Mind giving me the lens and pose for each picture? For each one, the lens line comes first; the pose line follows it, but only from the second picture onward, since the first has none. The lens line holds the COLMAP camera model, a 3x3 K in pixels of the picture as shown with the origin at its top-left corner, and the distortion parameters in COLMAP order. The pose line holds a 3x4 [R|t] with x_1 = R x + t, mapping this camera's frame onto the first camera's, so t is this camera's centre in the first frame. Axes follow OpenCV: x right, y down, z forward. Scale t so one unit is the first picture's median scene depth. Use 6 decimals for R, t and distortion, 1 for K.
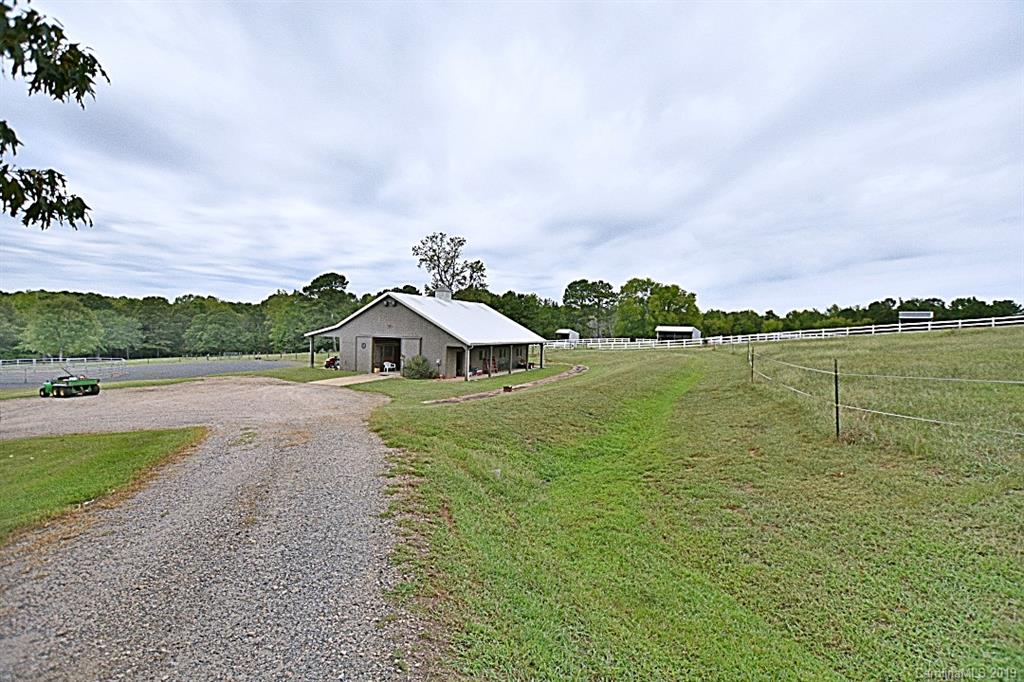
lens RADIAL K [[451.7, 0, 516.9], [0, 451.7, 345.1], [0, 0, 1]] dist [-0.025978, 0.000575]
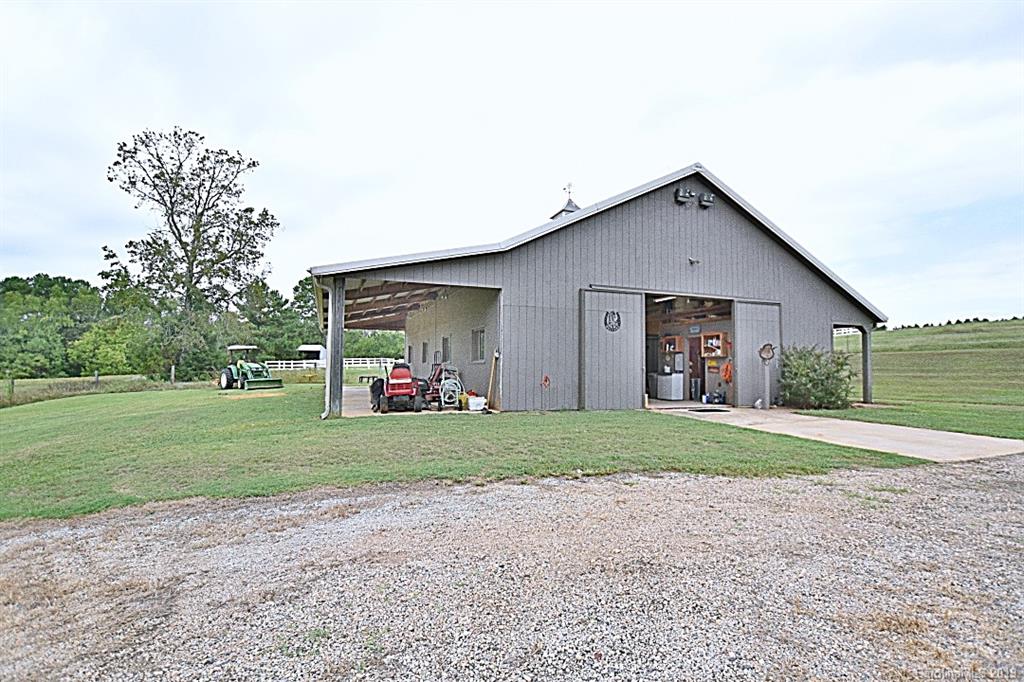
lens RADIAL K [[498.7, 0, 519.7], [0, 498.7, 345.0], [0, 0, 1]] dist [-0.024602, 0.000450]
pose [[0.687129, 0.015623, 0.726367, -0.213257], [0.030442, 0.998272, -0.050269, 0.011044], [-0.725897, 0.056654, 0.685466, 0.279440]]
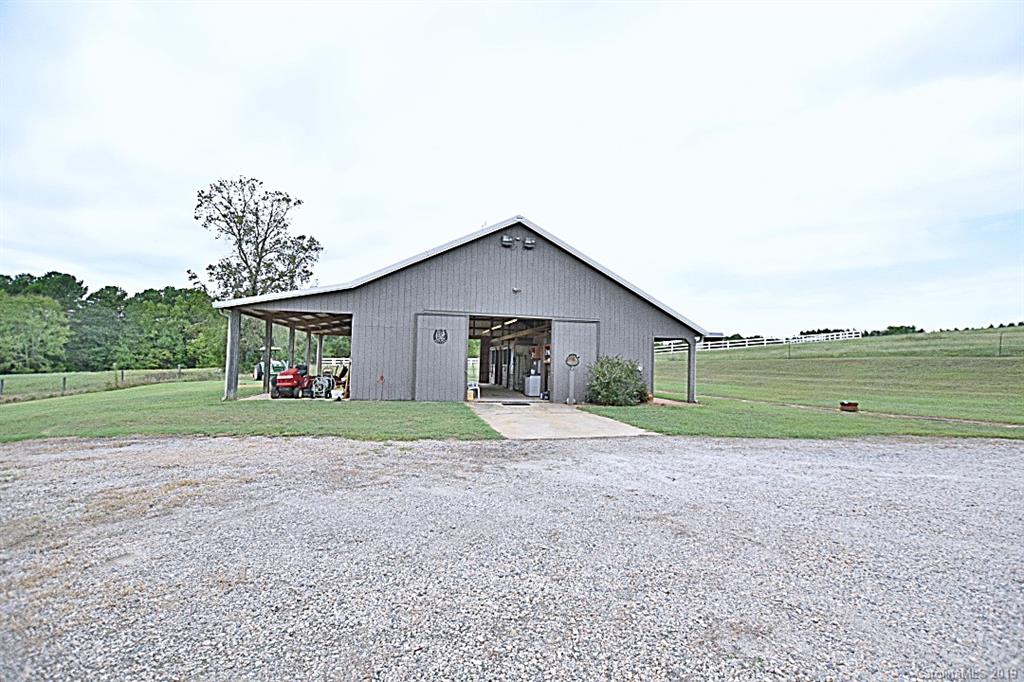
lens RADIAL K [[451.7, 0, 516.9], [0, 451.7, 345.1], [0, 0, 1]] dist [-0.025978, 0.000575]
pose [[0.778867, 0.020798, 0.626845, -0.185710], [0.014740, 0.998567, -0.051447, 0.010814], [-0.627016, 0.049310, 0.777444, 0.217503]]
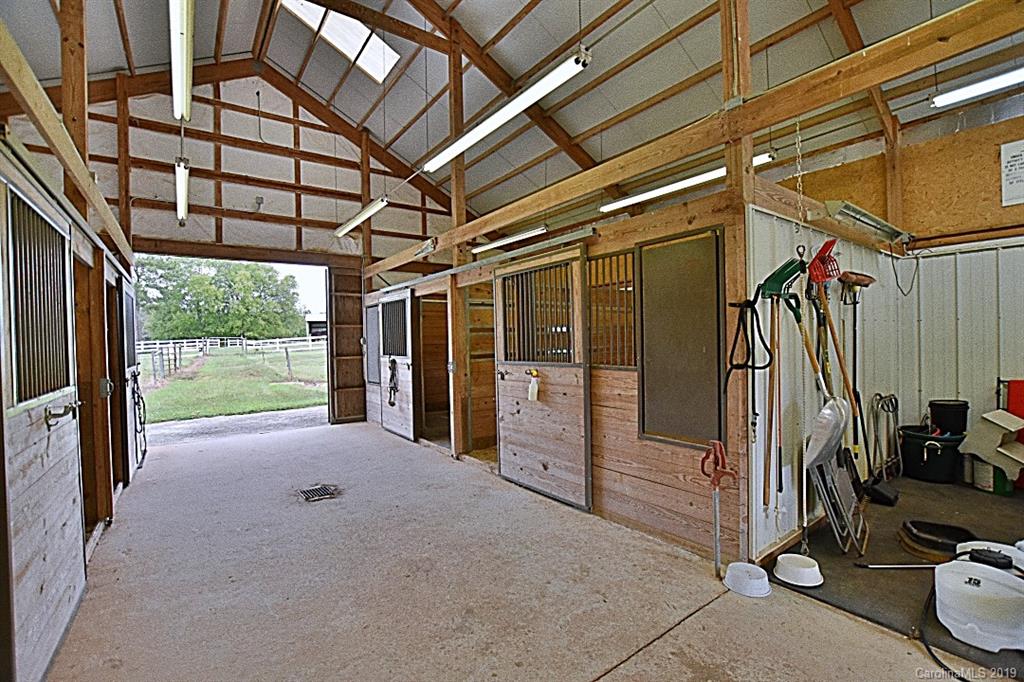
lens RADIAL K [[451.7, 0, 516.9], [0, 451.7, 345.1], [0, 0, 1]] dist [-0.025978, 0.000575]
pose [[0.472112, -0.043322, 0.880473, -0.079502], [0.060400, 0.998034, 0.016720, 0.006349], [-0.879467, 0.045287, 0.473801, 0.386580]]
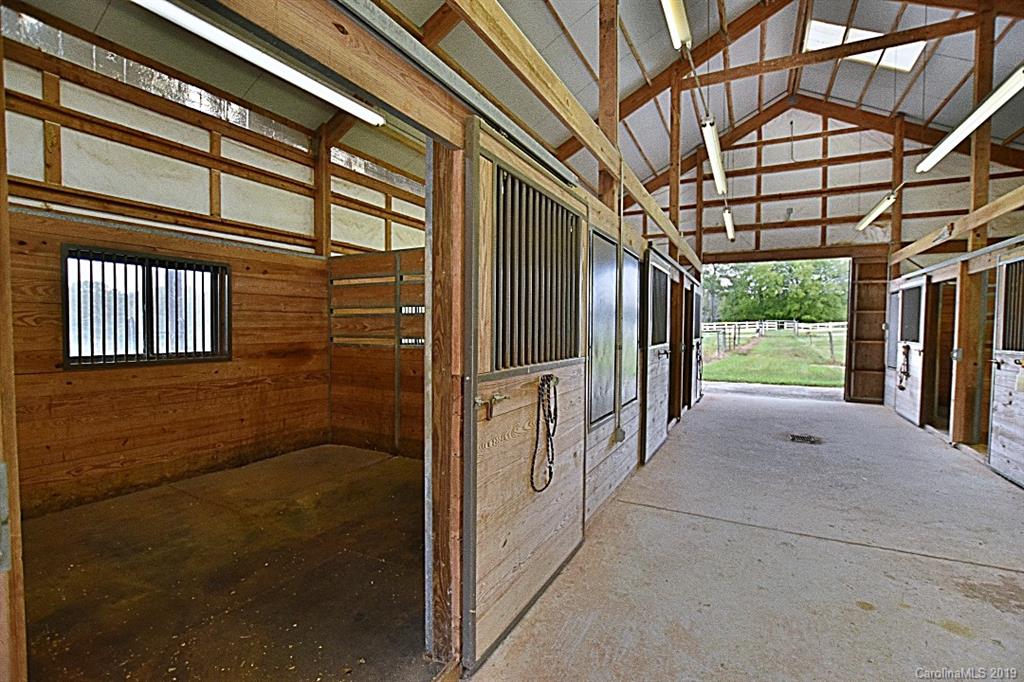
lens RADIAL K [[451.7, 0, 516.9], [0, 451.7, 345.1], [0, 0, 1]] dist [-0.025978, 0.000575]
pose [[0.999033, -0.013717, -0.041771, -0.085631], [0.014068, 0.999868, 0.008126, 0.007085], [0.041654, -0.008706, 0.999094, 0.365032]]
